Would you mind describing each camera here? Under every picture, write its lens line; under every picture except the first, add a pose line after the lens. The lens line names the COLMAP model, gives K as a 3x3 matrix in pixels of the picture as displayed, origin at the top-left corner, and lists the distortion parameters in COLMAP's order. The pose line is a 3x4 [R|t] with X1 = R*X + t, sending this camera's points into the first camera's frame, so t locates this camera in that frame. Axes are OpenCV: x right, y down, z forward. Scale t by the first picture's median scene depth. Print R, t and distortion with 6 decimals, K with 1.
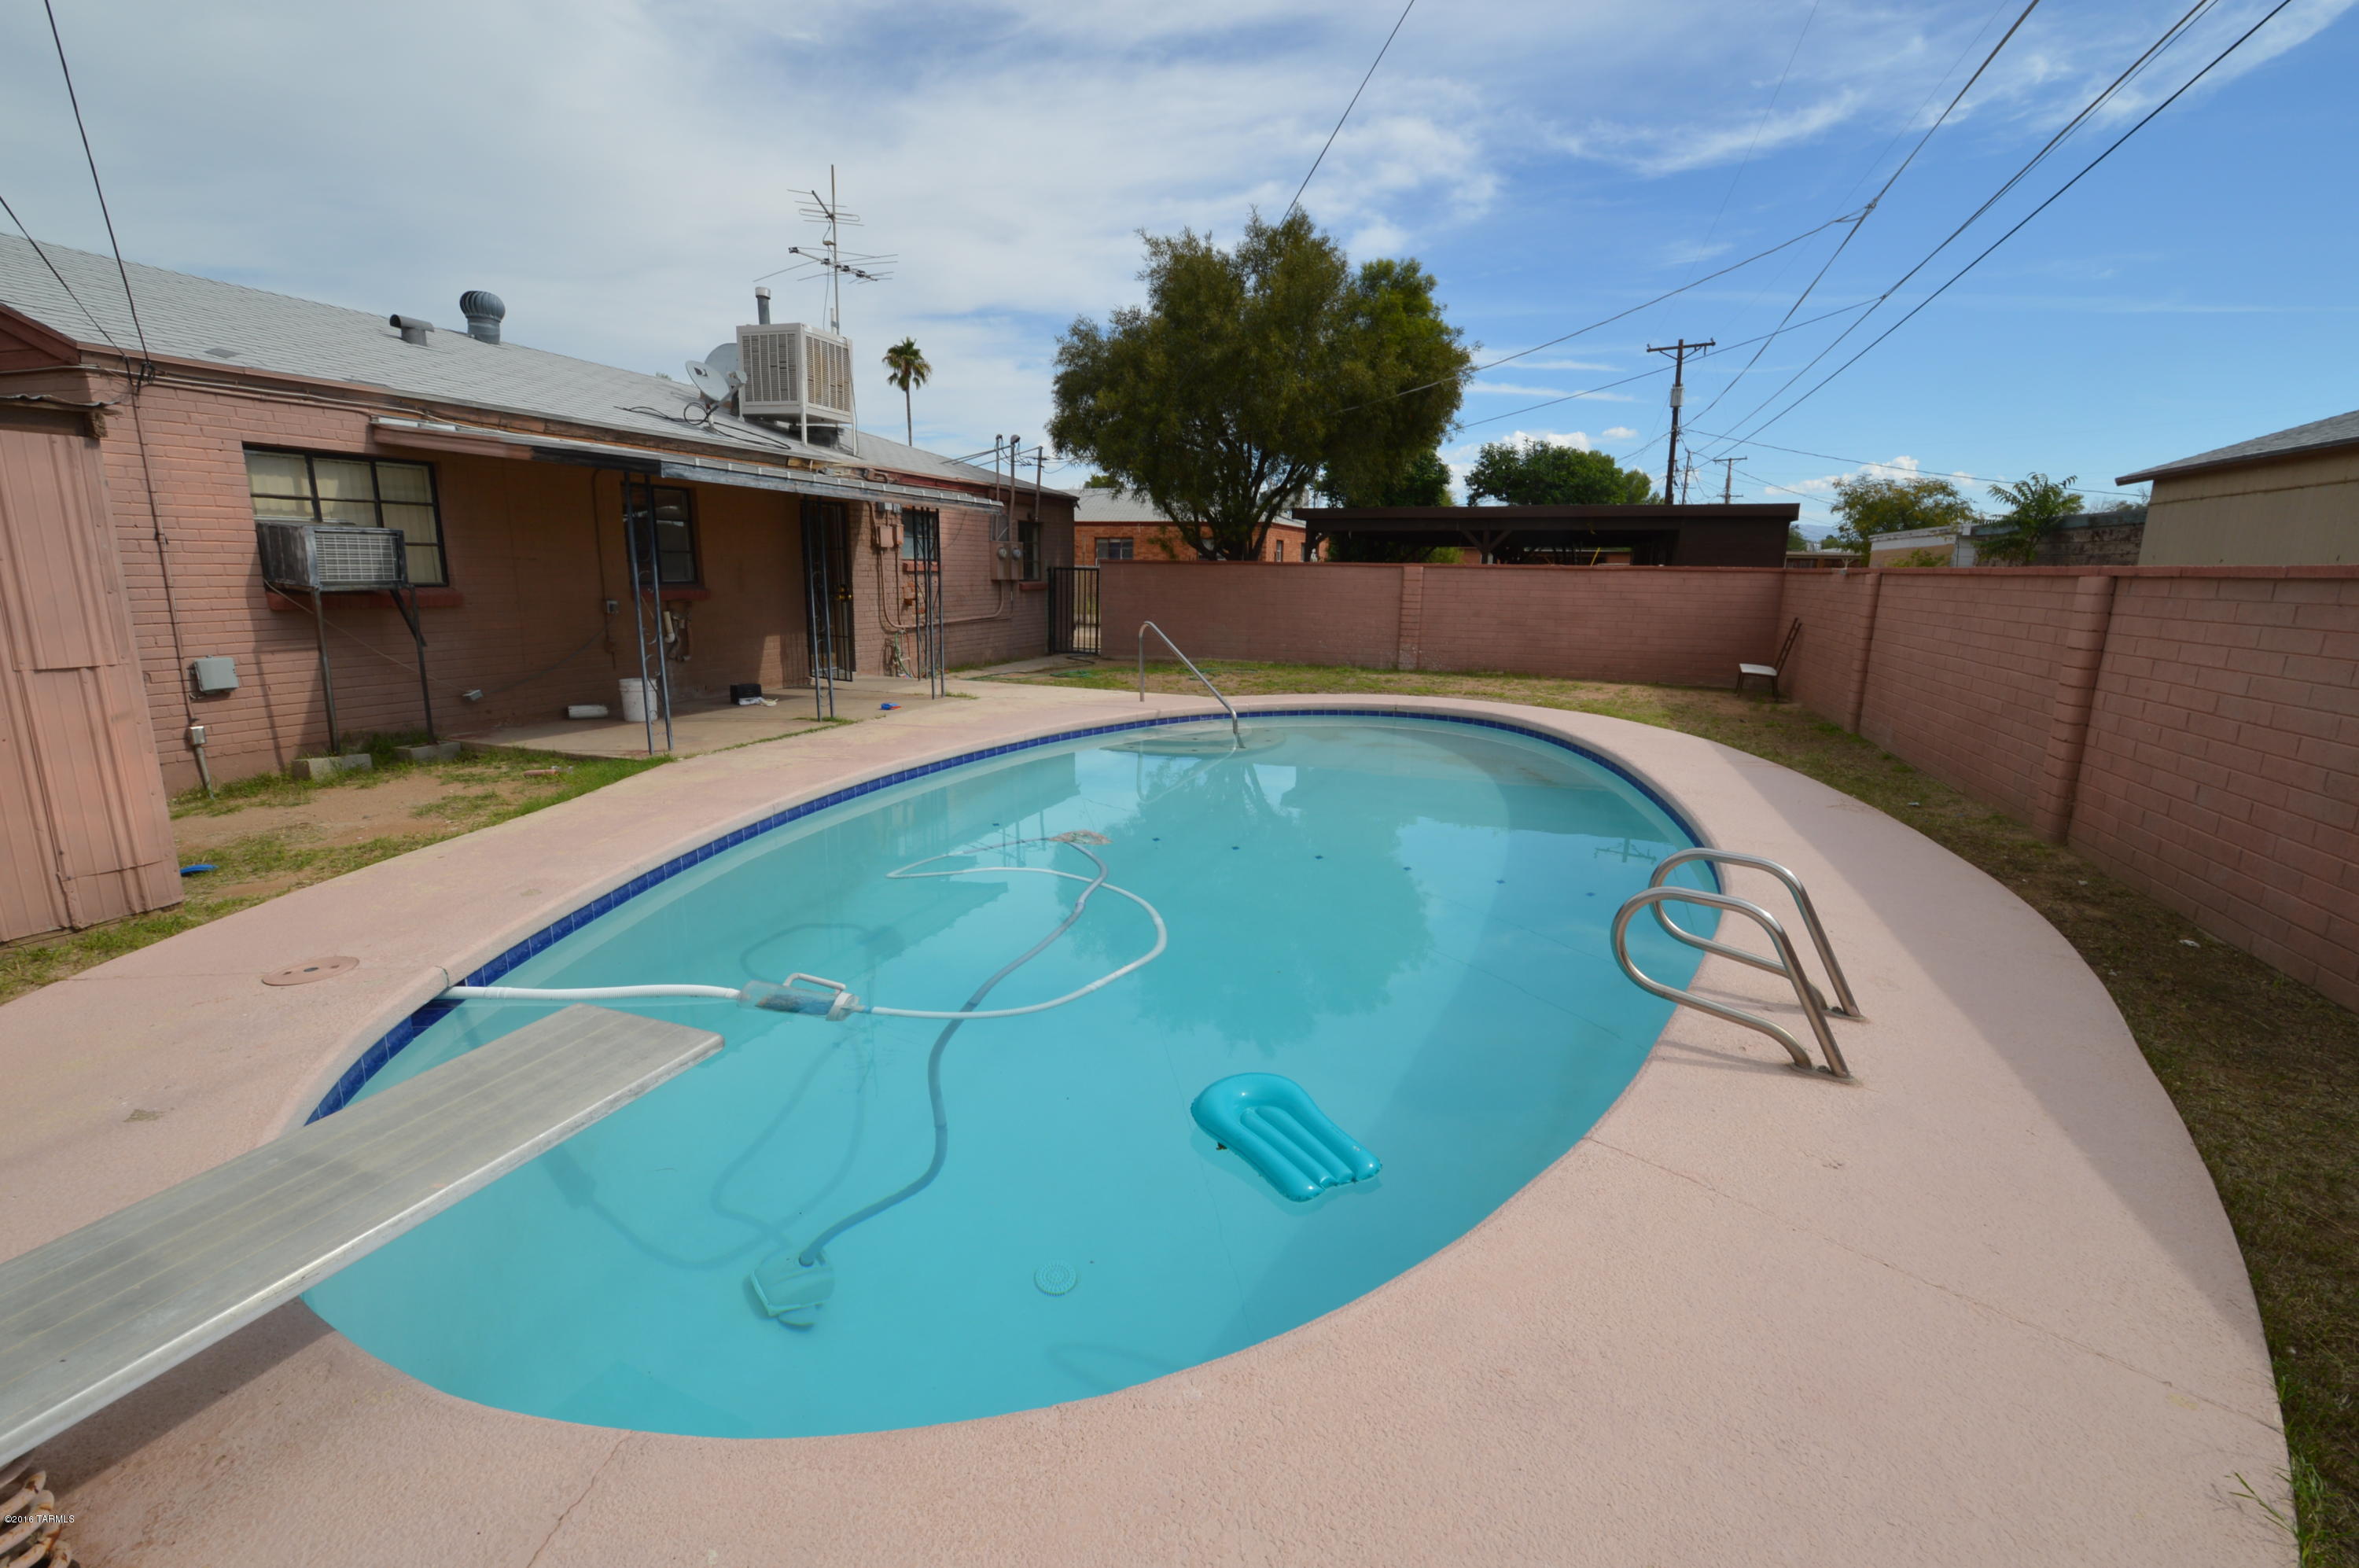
lens RADIAL K [[1041.1, 0, 1179.5], [0, 1041.1, 784.0], [0, 0, 1]] dist [-0.000173, -0.000027]
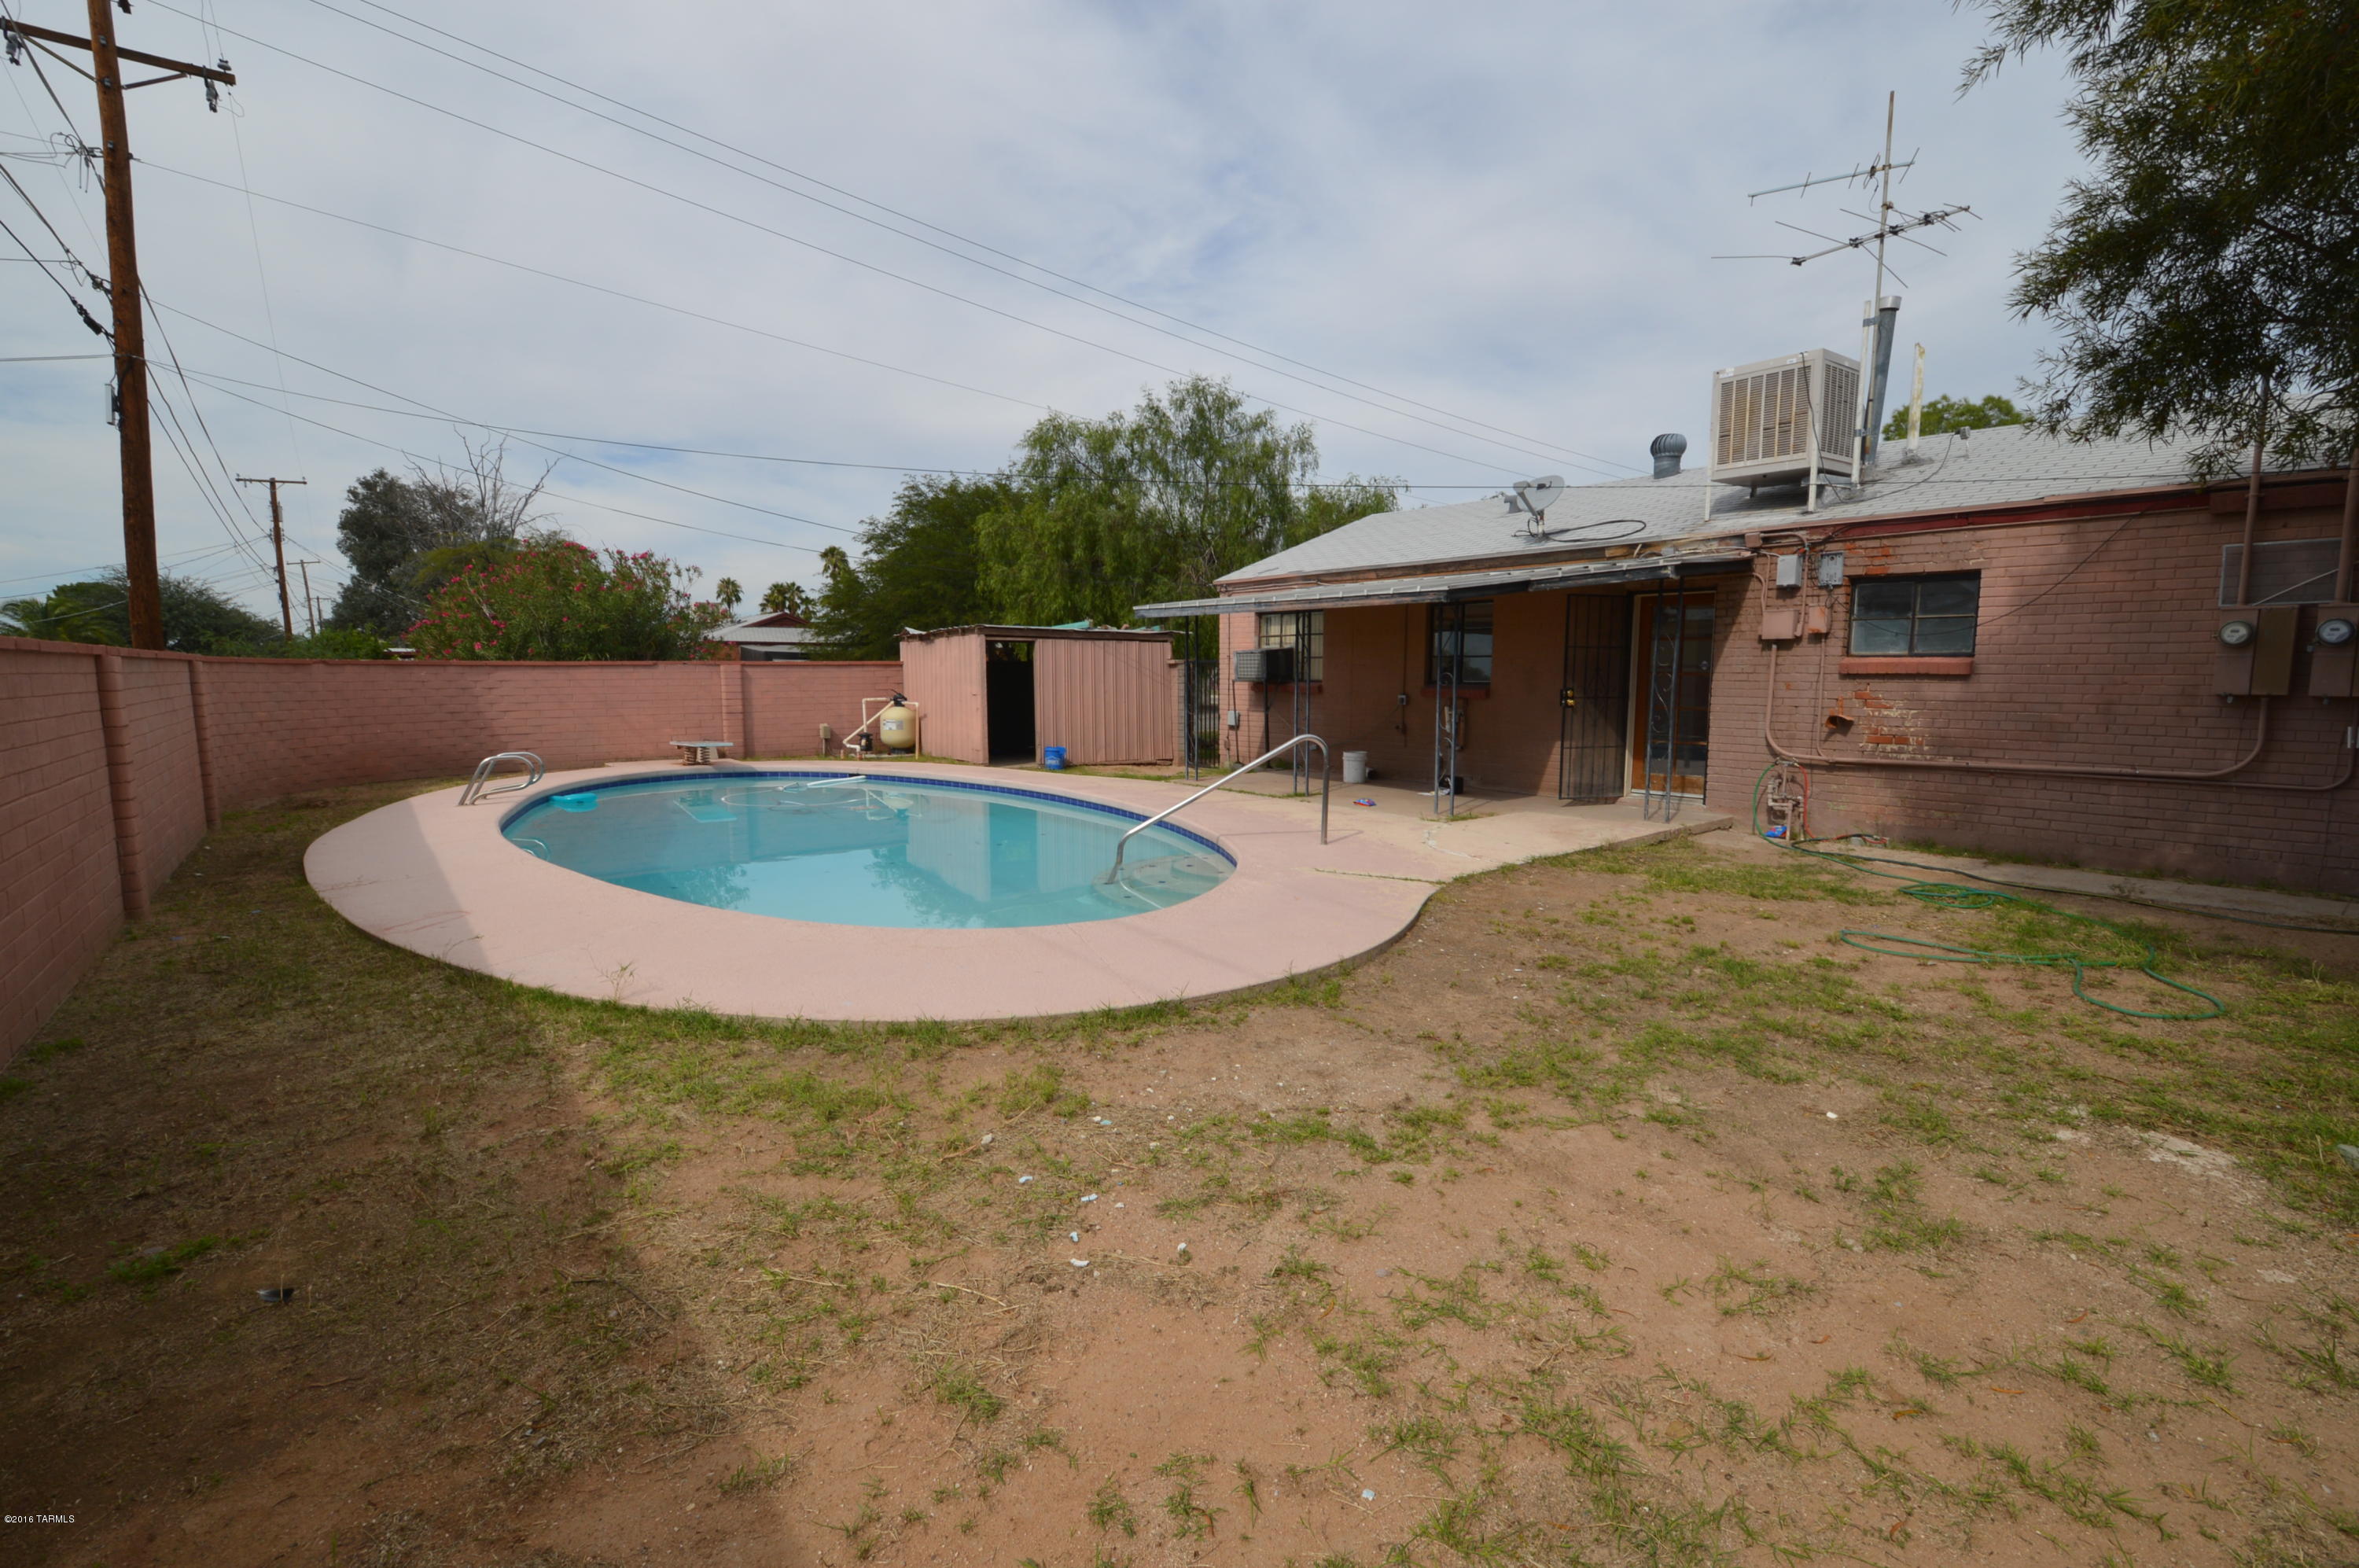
lens RADIAL K [[1041.1, 0, 1179.5], [0, 1041.1, 784.0], [0, 0, 1]] dist [-0.000173, -0.000027]
pose [[-0.516630, 0.075803, -0.852847, 0.546025], [-0.192804, 0.960191, 0.202139, -0.208745], [0.834218, 0.268863, -0.481448, 1.083344]]
